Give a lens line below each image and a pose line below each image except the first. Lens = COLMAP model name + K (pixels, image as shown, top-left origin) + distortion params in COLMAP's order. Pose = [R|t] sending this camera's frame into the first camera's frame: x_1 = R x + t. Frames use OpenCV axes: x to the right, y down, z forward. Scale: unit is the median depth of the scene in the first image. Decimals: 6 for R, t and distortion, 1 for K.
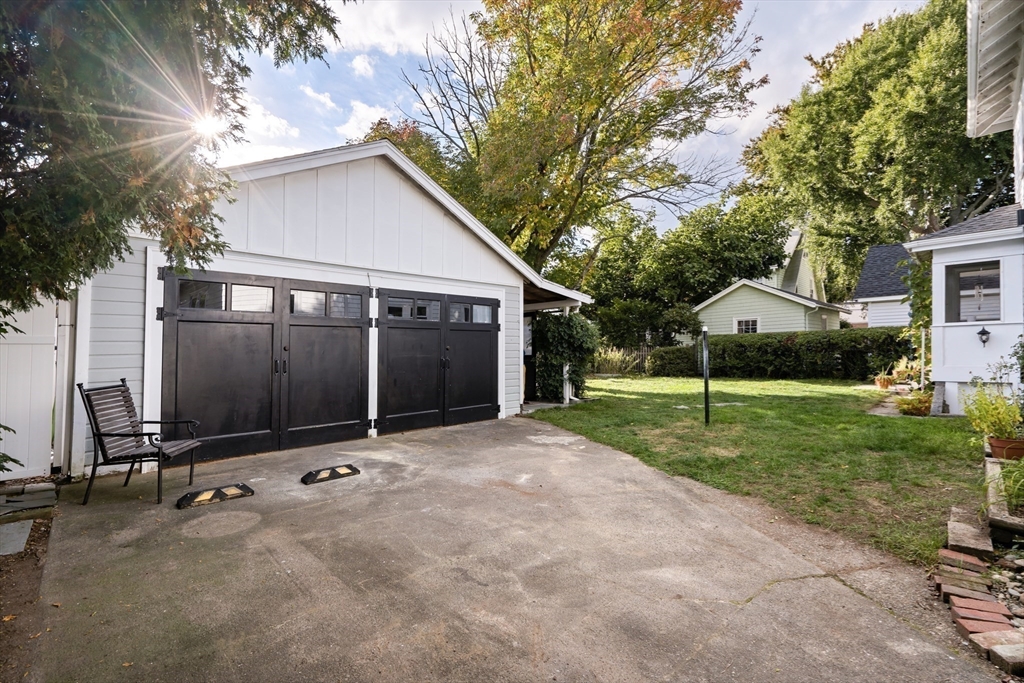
lens RADIAL K [[468.7, 0, 512.0], [0, 468.7, 341.5], [0, 0, 1]] dist [-0.000832, -0.000098]
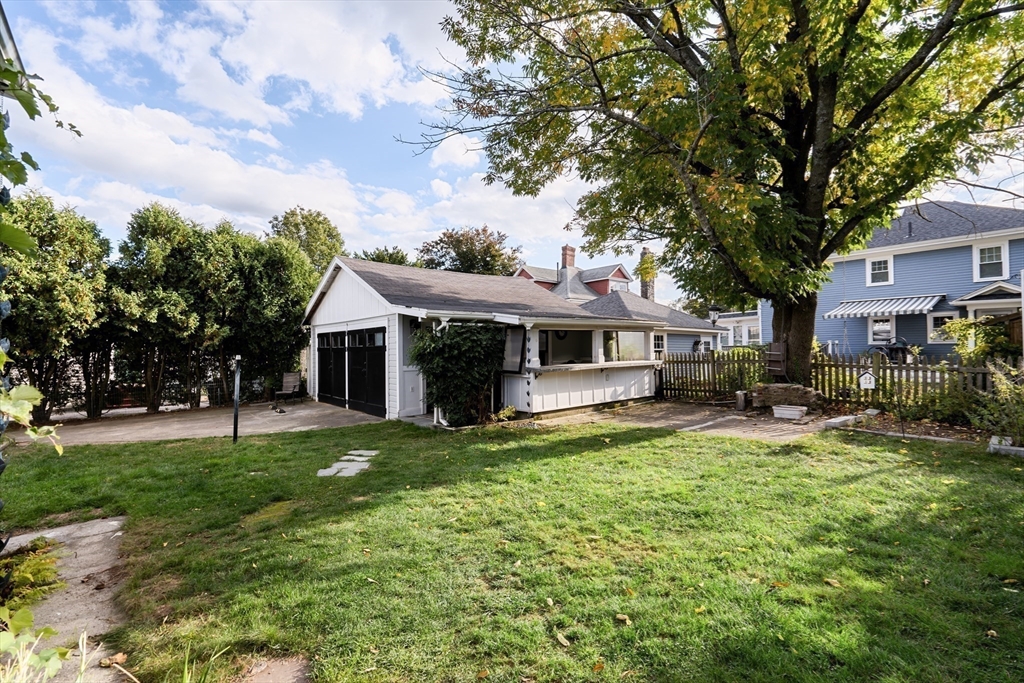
lens RADIAL K [[468.7, 0, 512.0], [0, 468.7, 341.5], [0, 0, 1]] dist [-0.000832, -0.000098]
pose [[-0.106013, -0.008778, -0.994326, 1.235544], [0.028913, 0.999511, -0.011906, -0.023270], [0.993944, -0.030011, -0.105708, 1.496996]]
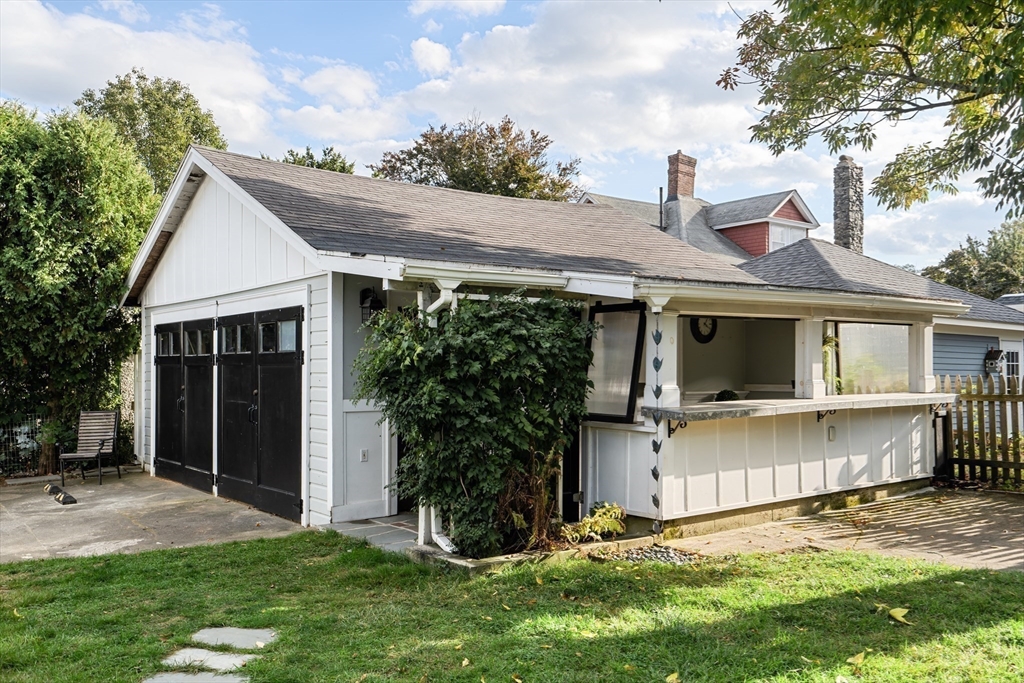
lens RADIAL K [[929.5, 0, 512.0], [0, 929.5, 341.5], [0, 0, 1]] dist [0.010881, 0.006996]
pose [[-0.153298, -0.020352, -0.987970, 1.013126], [0.019521, 0.999530, -0.023620, -0.018147], [0.987987, -0.022907, -0.152829, 1.417821]]
